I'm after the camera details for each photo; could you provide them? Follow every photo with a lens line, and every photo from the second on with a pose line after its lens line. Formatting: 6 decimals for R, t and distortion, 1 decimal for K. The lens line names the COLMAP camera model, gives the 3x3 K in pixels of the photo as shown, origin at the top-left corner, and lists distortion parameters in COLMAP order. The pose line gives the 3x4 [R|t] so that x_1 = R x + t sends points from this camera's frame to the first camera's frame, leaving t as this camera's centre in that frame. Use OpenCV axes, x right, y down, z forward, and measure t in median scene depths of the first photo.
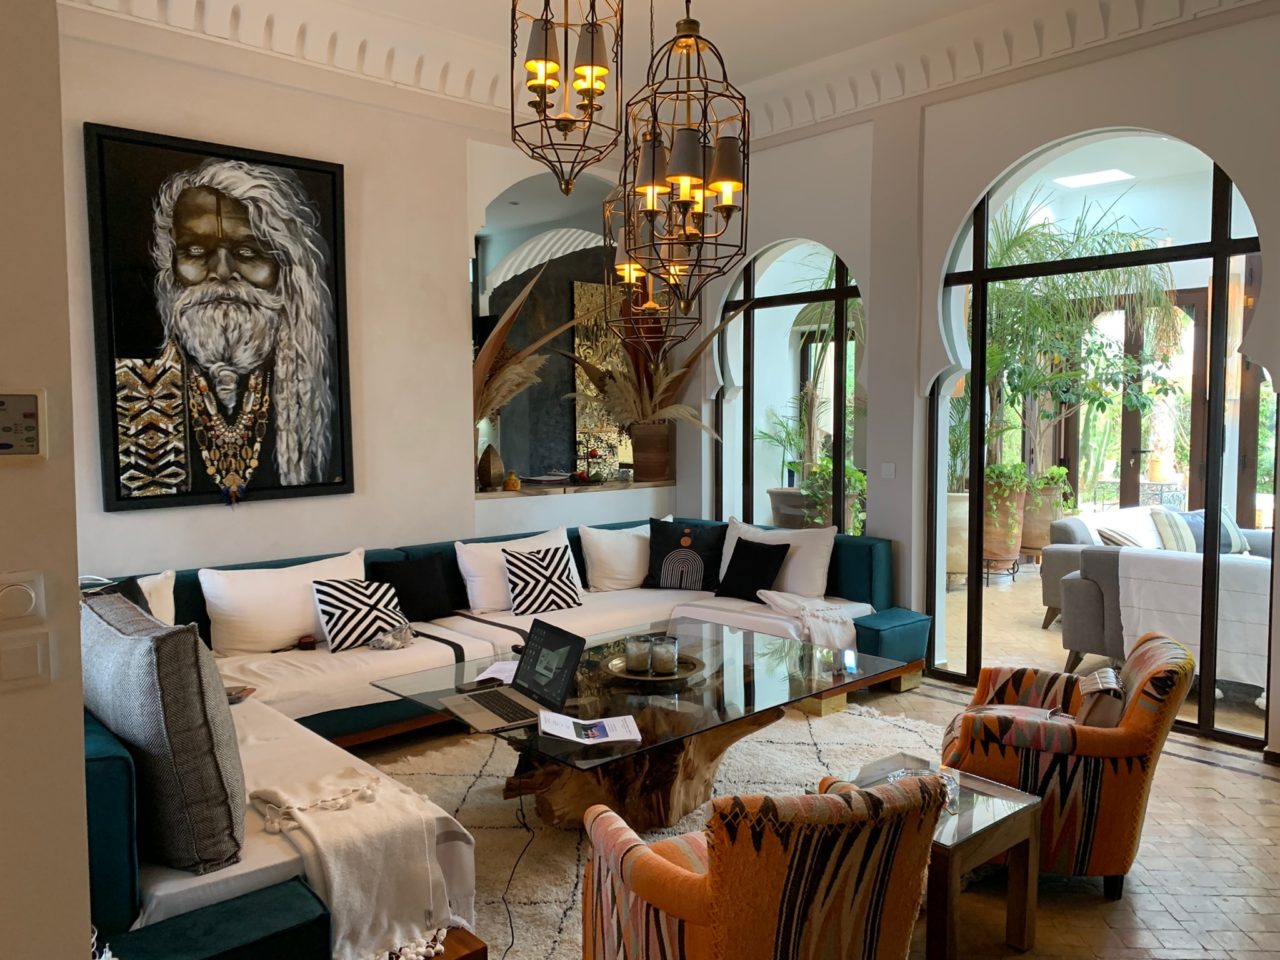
lens RADIAL K [[987.1, 0, 646.4], [0, 987.1, 470.3], [0, 0, 1]] dist [0.041524, -0.060901]
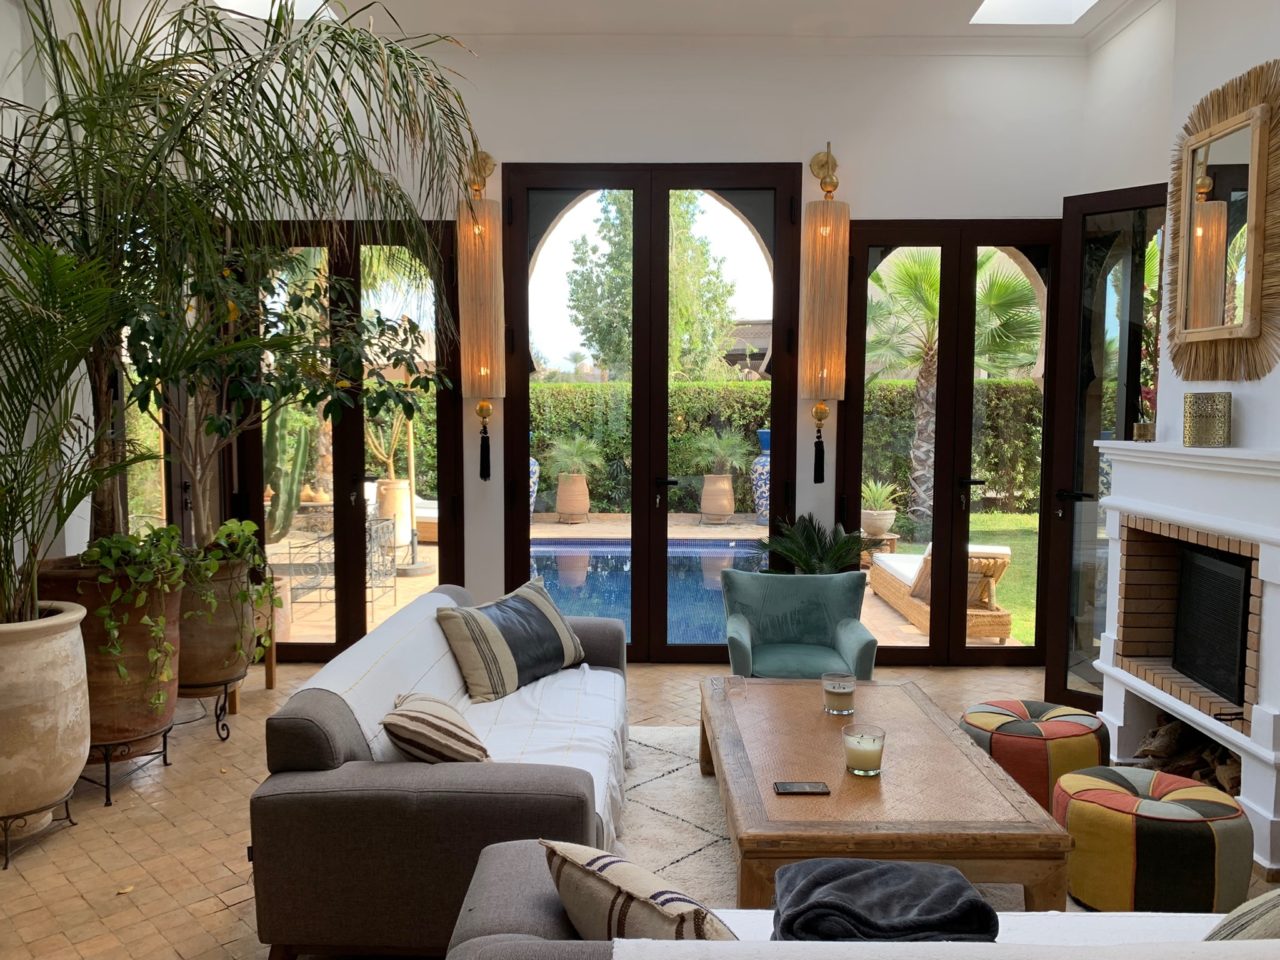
lens RADIAL K [[987.1, 0, 635.6], [0, 987.1, 478.5], [0, 0, 1]] dist [0.041524, -0.060901]
pose [[0.686298, -0.049150, 0.725657, 0.186233], [0.037194, 0.998780, 0.032472, -0.037651], [-0.726368, 0.004705, 0.687290, 0.509359]]
